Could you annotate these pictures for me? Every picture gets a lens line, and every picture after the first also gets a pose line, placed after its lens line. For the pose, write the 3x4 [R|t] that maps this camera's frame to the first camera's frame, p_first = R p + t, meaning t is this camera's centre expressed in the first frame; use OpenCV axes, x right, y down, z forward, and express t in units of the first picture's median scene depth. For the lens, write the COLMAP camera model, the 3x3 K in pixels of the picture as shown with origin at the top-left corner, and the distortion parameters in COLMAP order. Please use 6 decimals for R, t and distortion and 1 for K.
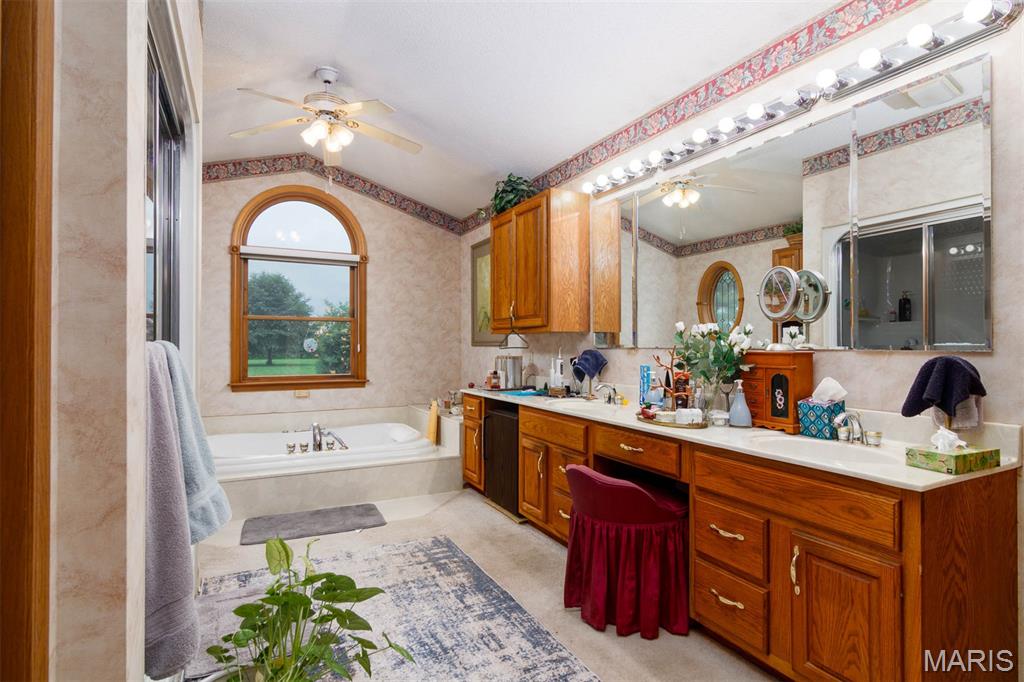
lens RADIAL K [[525.8, 0, 514.8], [0, 525.8, 344.3], [0, 0, 1]] dist [-0.002599, 0.000003]
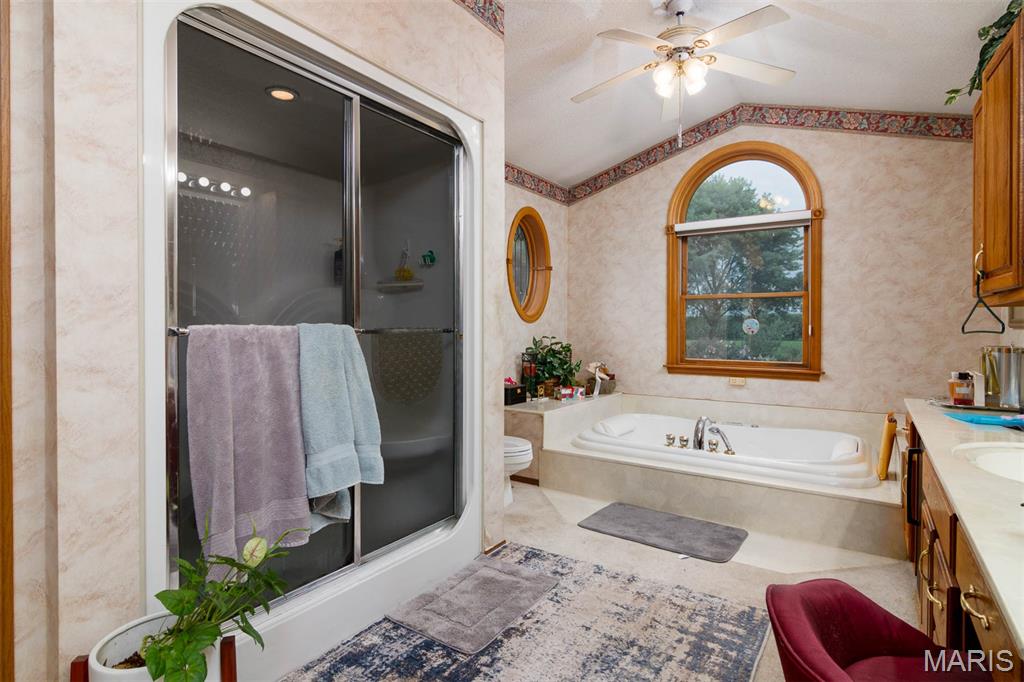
lens RADIAL K [[525.8, 0, 510.2], [0, 525.8, 333.3], [0, 0, 1]] dist [-0.002599, 0.000003]
pose [[0.471349, 0.012309, -0.881861, 0.236233], [0.000851, 0.999896, 0.014411, 0.000196], [0.881946, -0.007543, 0.471290, 0.323347]]
